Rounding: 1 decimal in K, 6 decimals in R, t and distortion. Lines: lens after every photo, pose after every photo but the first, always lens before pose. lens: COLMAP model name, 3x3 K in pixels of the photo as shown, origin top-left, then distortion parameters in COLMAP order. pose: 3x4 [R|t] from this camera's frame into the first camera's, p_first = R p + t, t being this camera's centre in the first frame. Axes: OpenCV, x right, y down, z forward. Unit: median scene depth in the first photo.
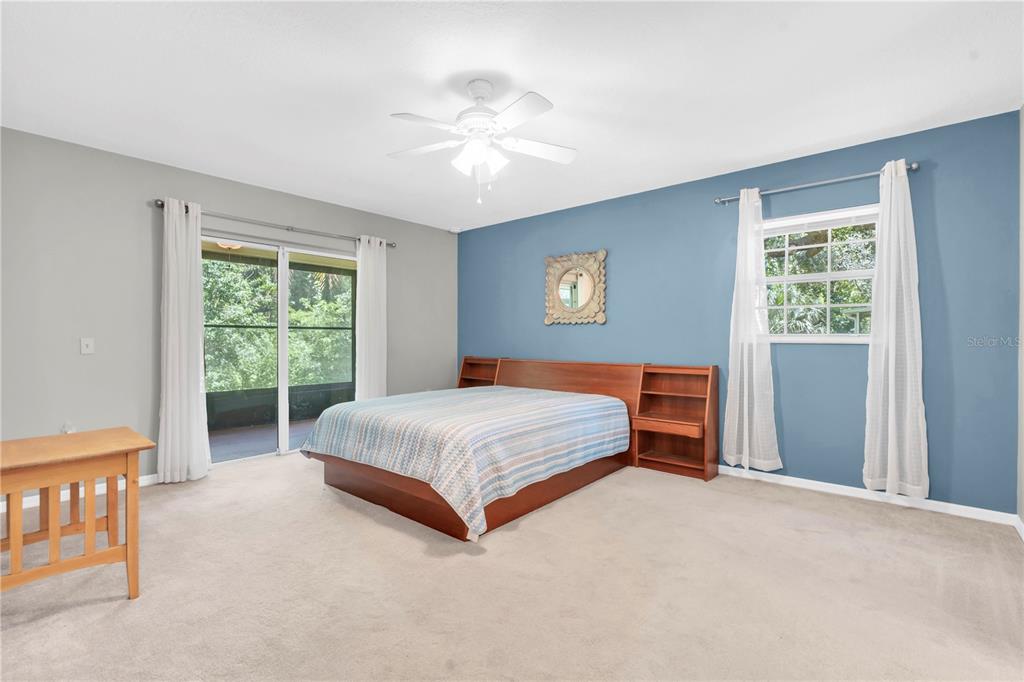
lens RADIAL K [[480.9, 0, 507.7], [0, 480.9, 344.4], [0, 0, 1]] dist [-0.005378, 0.000132]
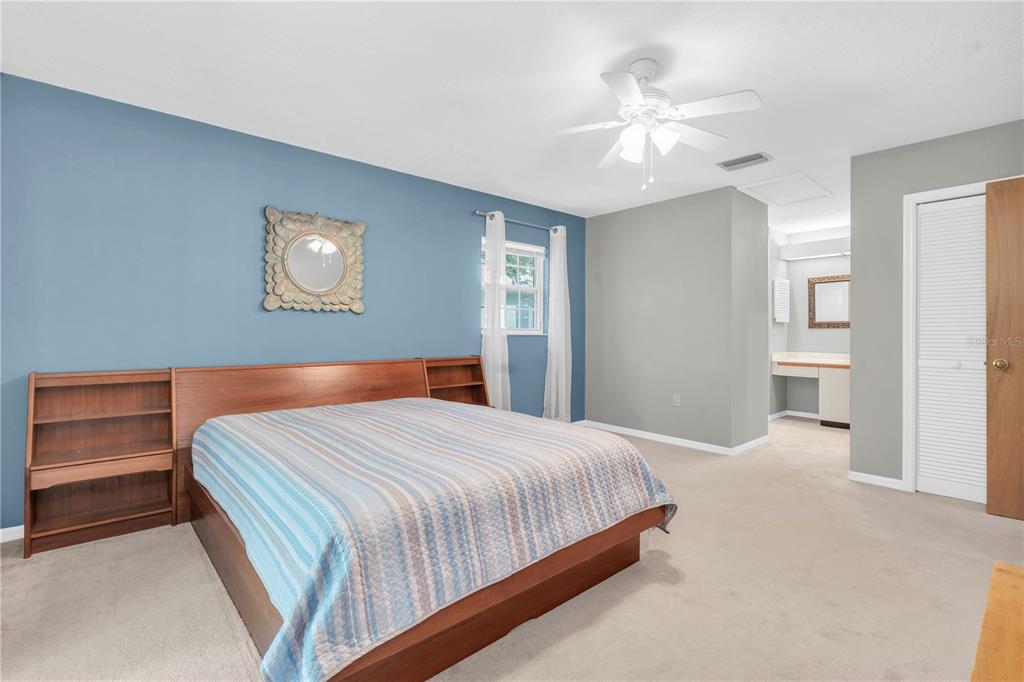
lens RADIAL K [[480.9, 0, 512.4], [0, 480.9, 332.7], [0, 0, 1]] dist [-0.005378, 0.000132]
pose [[0.088742, -0.002325, 0.996052, -0.758683], [0.009033, 0.999958, 0.001530, -0.011427], [-0.996014, 0.008862, 0.088759, 0.874478]]
